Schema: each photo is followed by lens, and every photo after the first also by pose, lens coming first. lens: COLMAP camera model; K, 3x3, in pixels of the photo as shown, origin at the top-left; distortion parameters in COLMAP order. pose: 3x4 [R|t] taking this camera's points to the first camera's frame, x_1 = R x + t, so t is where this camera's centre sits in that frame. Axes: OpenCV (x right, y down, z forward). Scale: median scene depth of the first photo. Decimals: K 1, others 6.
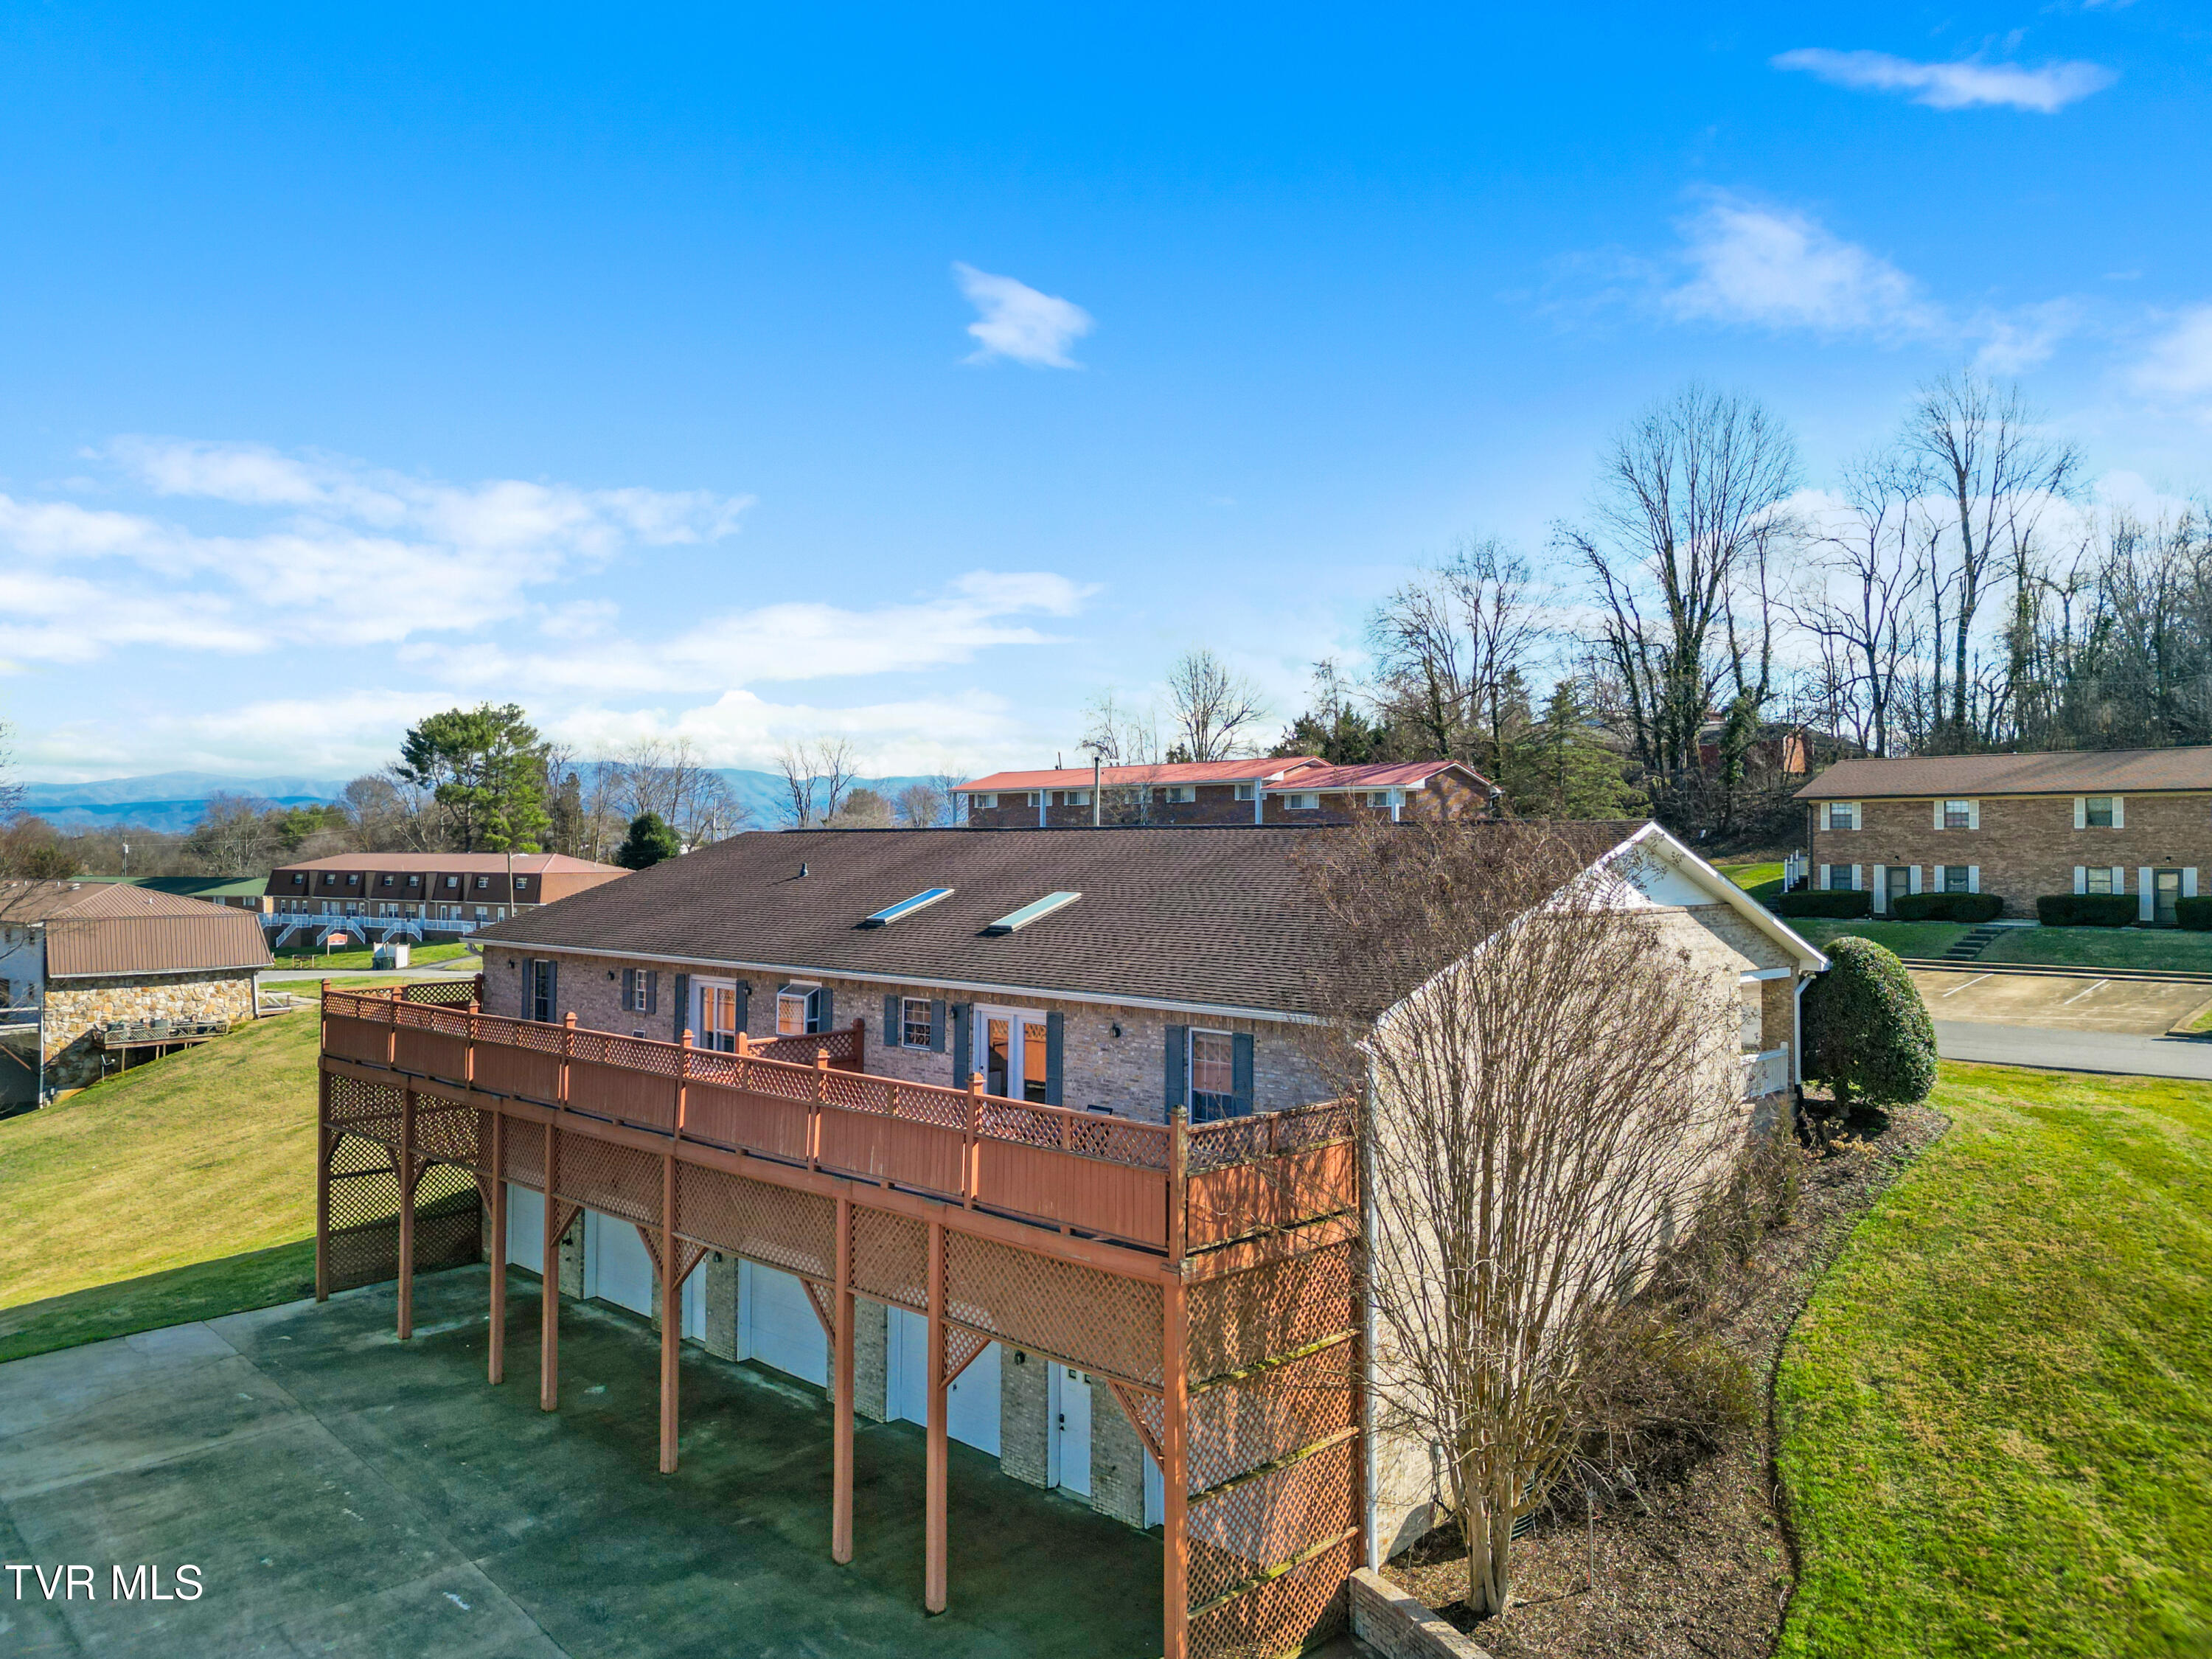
lens RADIAL K [[1583.2, 0, 1106.2], [0, 1583.2, 867.2], [0, 0, 1]] dist [0.069938, -0.073032]
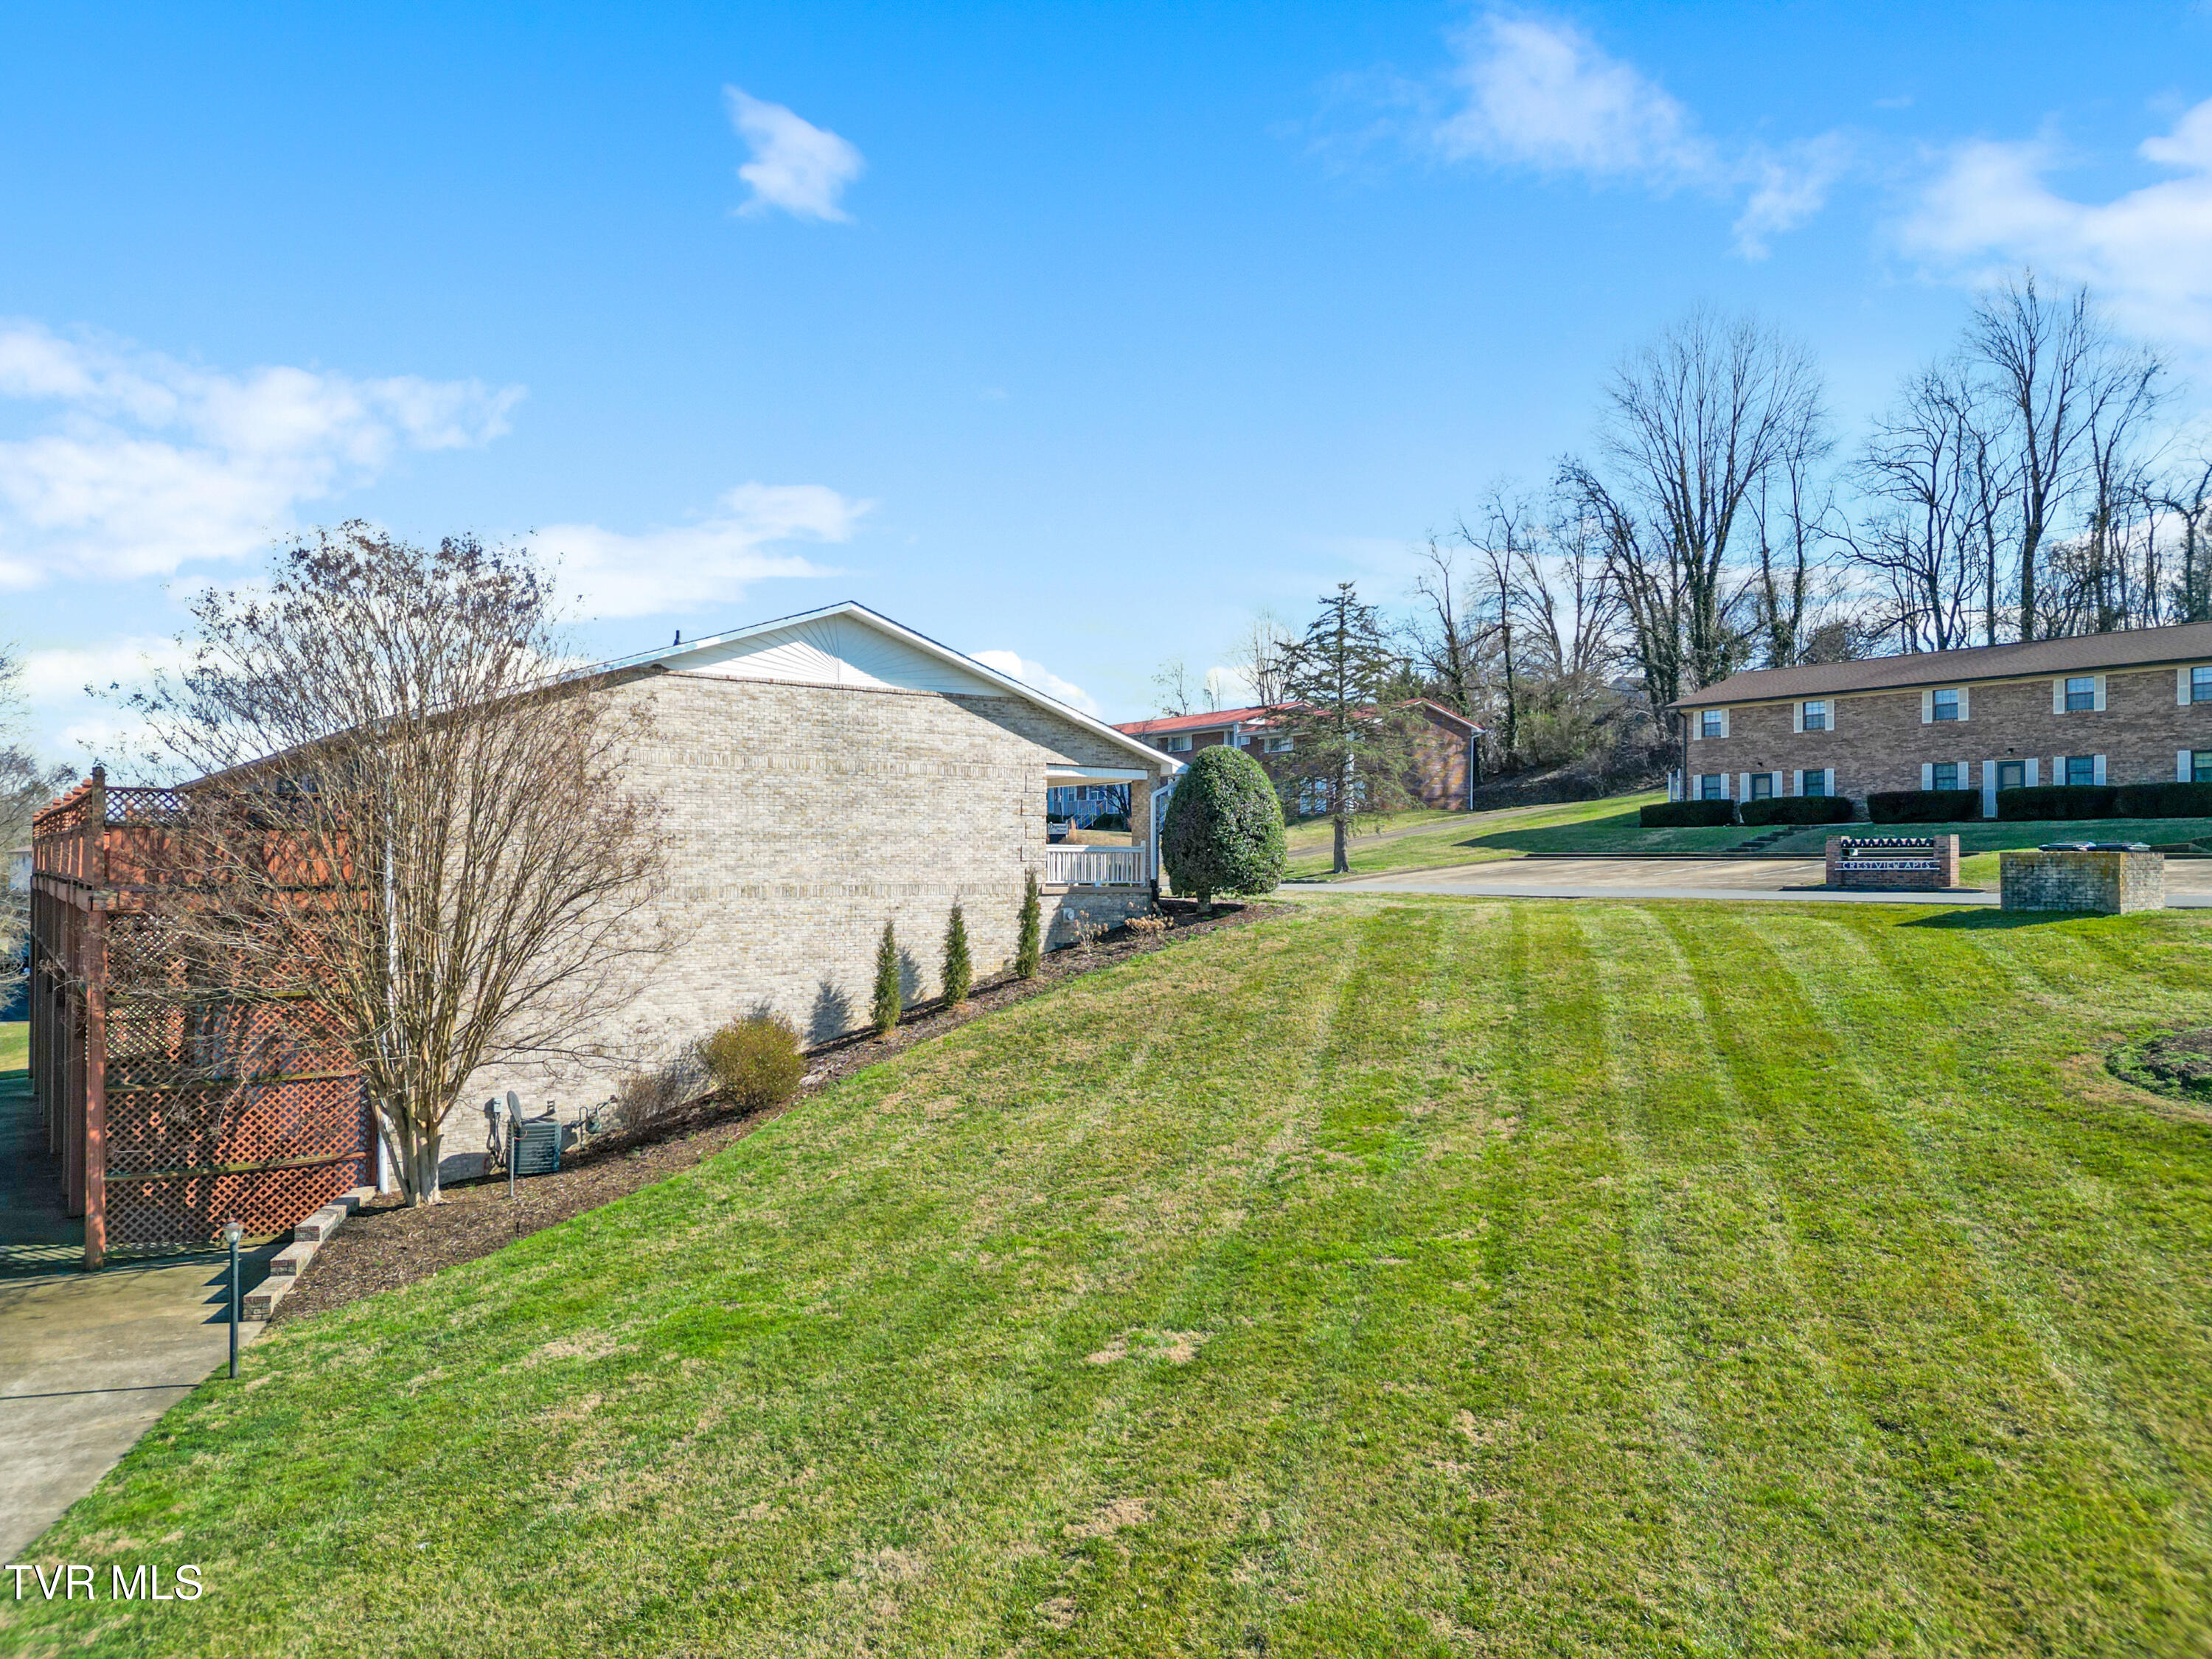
lens RADIAL K [[1601.8, 0, 1102.2], [0, 1601.8, 832.6], [0, 0, 1]] dist [0.077267, -0.069207]
pose [[0.982141, -0.004093, -0.188102, 0.610748], [-0.001669, 0.999534, -0.030464, 0.139227], [0.188139, 0.030234, 0.981677, -0.059618]]
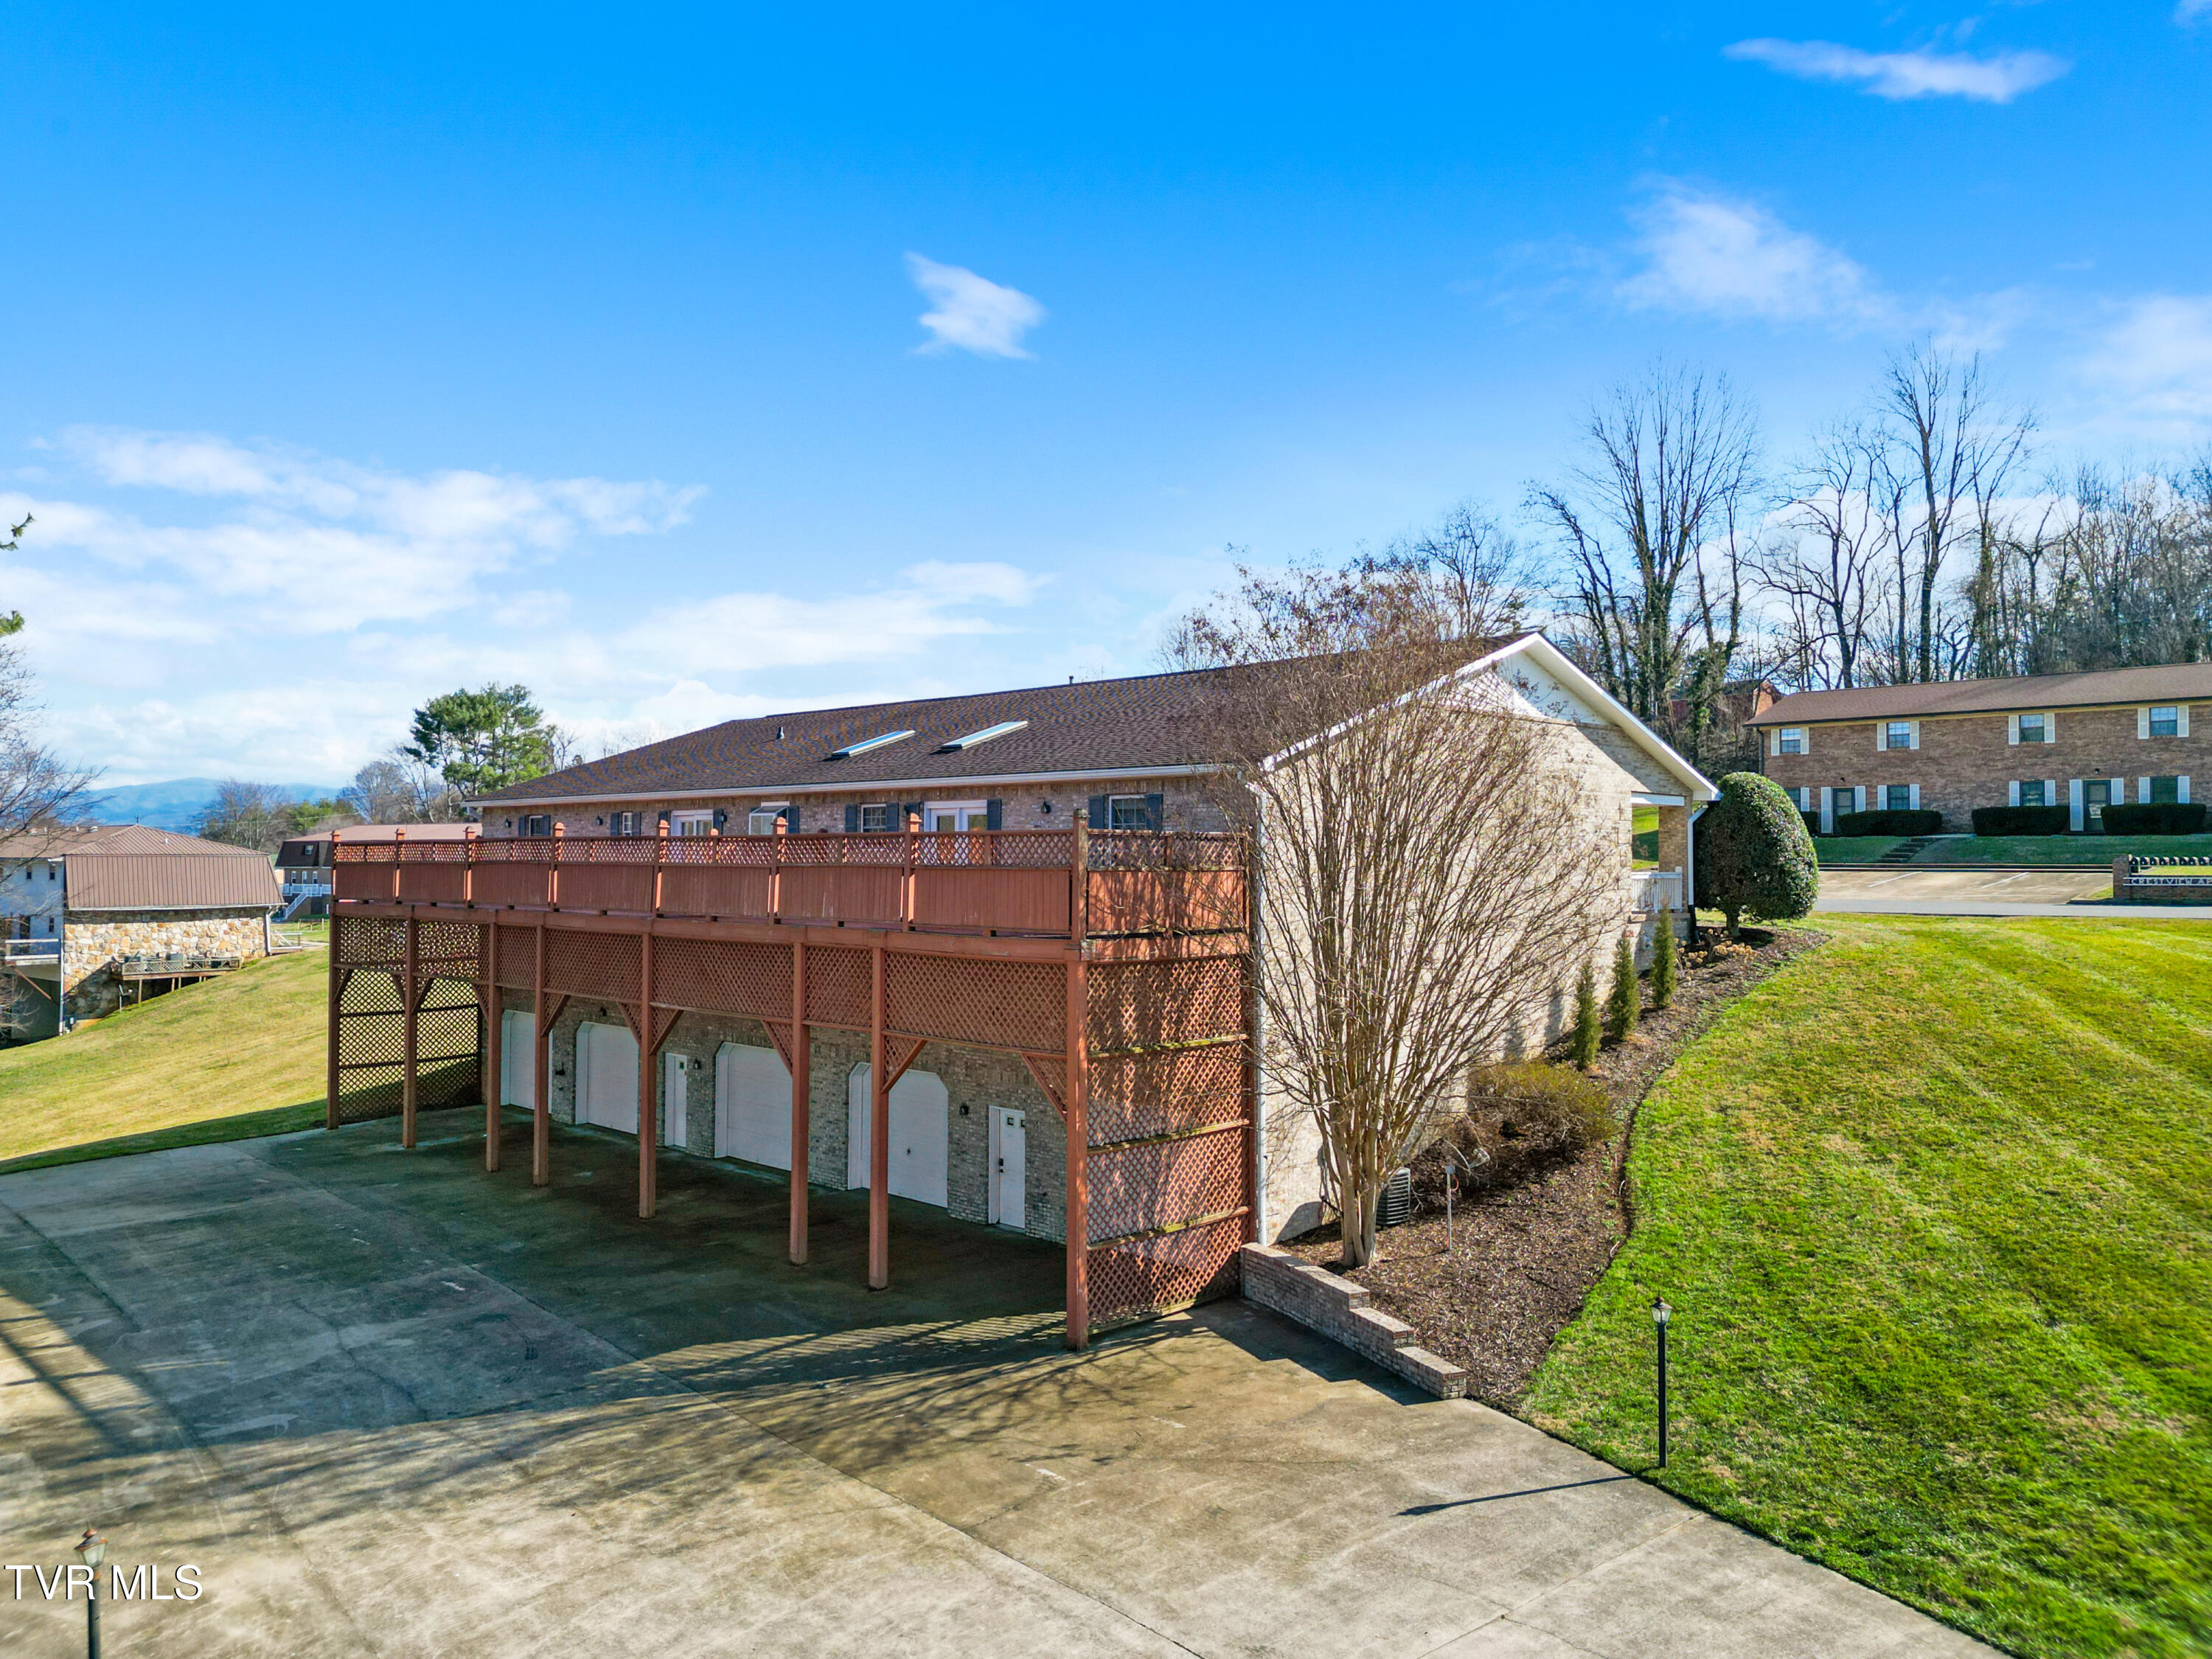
lens RADIAL K [[1579.2, 0, 1110.1], [0, 1579.2, 862.7], [0, 0, 1]] dist [0.075699, -0.080936]
pose [[0.999994, -0.002693, -0.002215, 0.041009], [0.002677, 0.999970, -0.007240, 0.115913], [0.002234, 0.007234, 0.999971, -0.084269]]
